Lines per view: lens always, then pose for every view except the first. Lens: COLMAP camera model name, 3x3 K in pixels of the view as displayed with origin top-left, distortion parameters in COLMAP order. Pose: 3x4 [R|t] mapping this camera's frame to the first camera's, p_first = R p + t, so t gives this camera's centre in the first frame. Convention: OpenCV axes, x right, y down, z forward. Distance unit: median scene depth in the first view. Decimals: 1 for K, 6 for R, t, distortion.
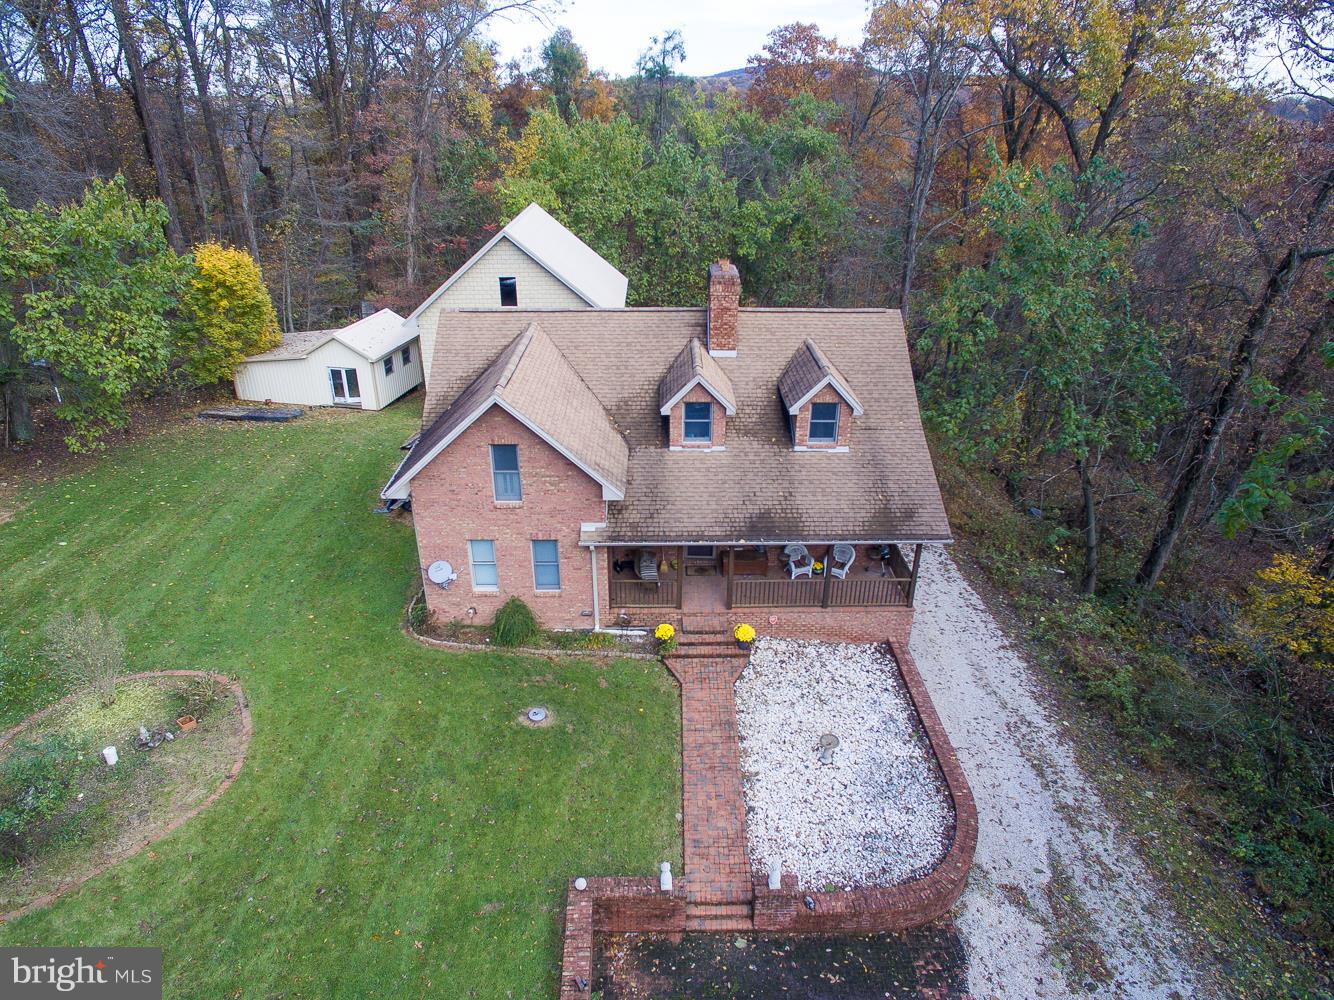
lens RADIAL K [[839.9, 0, 671.4], [0, 839.9, 500.6], [0, 0, 1]] dist [-0.080658, 0.045222]
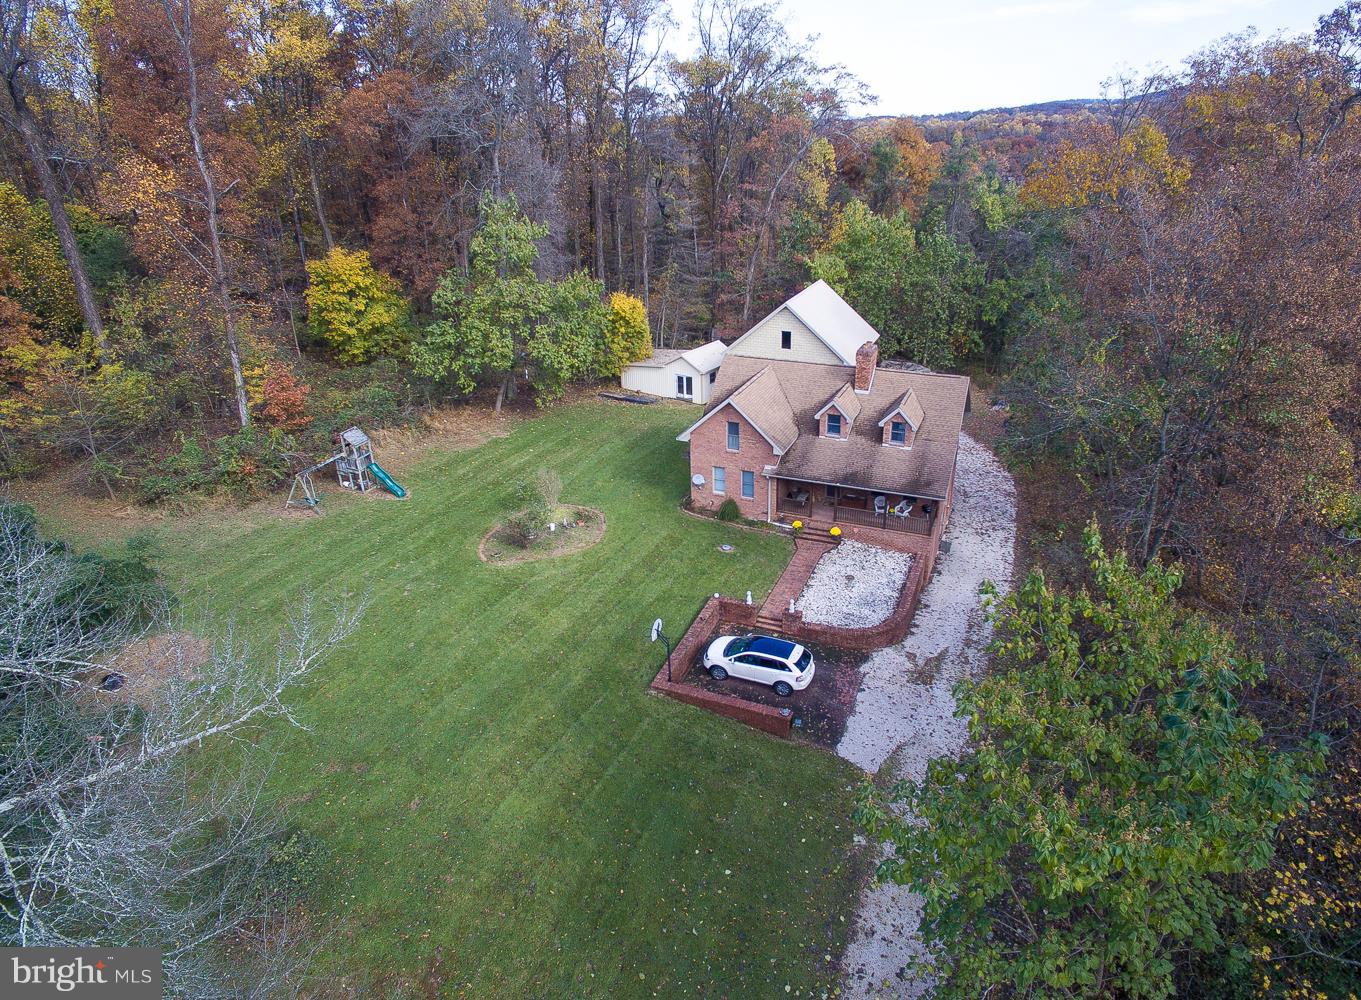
lens RADIAL K [[881.7, 0, 702.8], [0, 881.7, 486.7], [0, 0, 1]] dist [-0.079096, -0.001023]
pose [[0.920727, 0.142211, -0.363371, 0.515119], [-0.157721, 0.987395, -0.013211, 0.124193], [0.356912, 0.069475, 0.931551, -1.008828]]
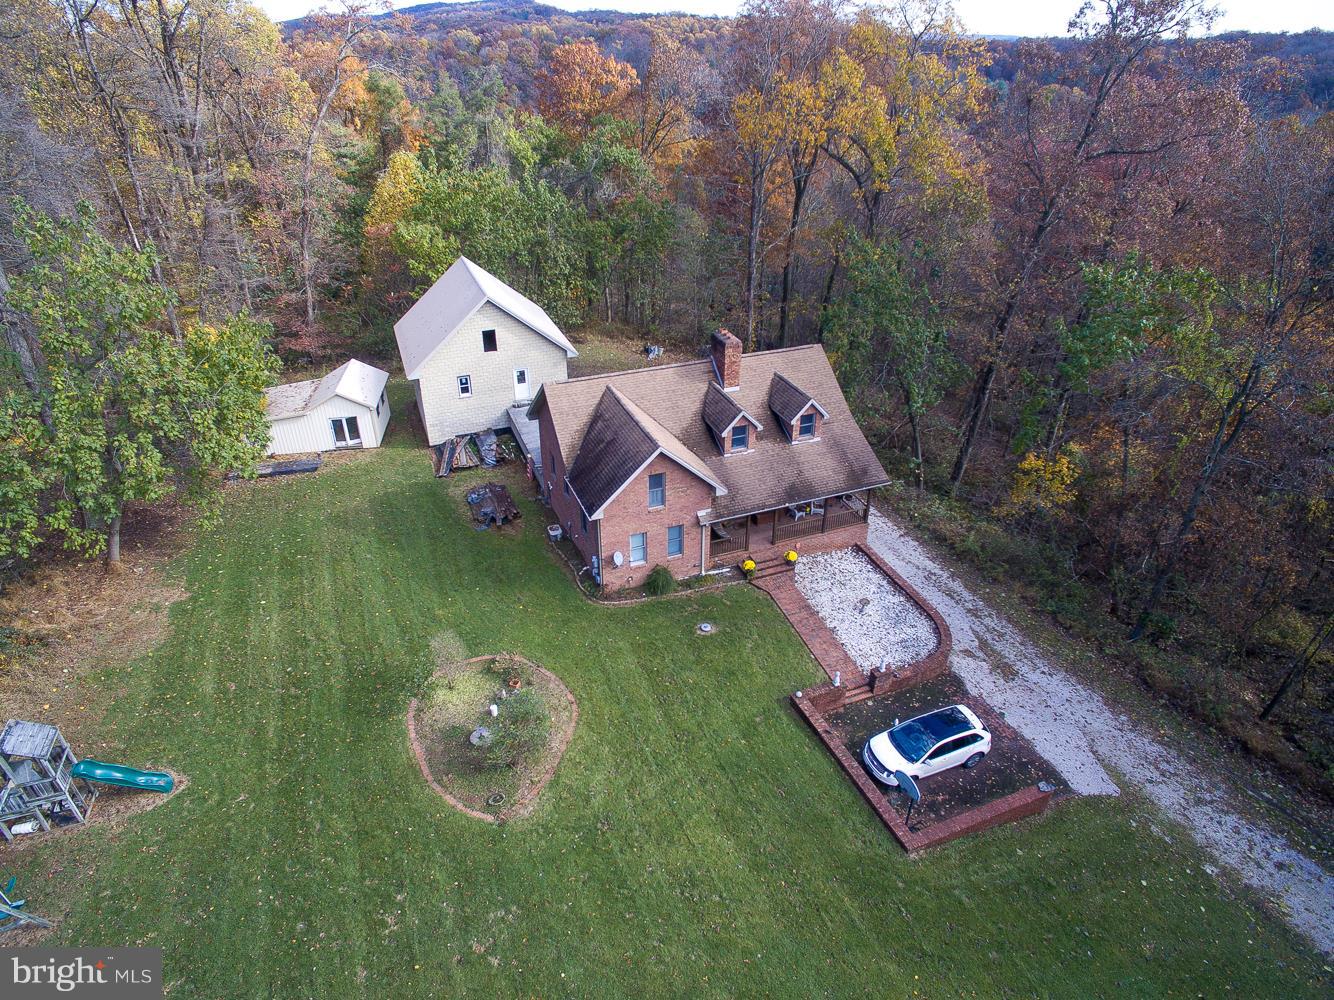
lens RADIAL K [[839.9, 0, 684.6], [0, 839.9, 485.7], [0, 0, 1]] dist [-0.080658, 0.045222]
pose [[0.929569, -0.178840, 0.322361, -0.615164], [0.158707, 0.983403, 0.087923, -0.162007], [-0.332735, -0.030569, 0.942525, -0.515315]]
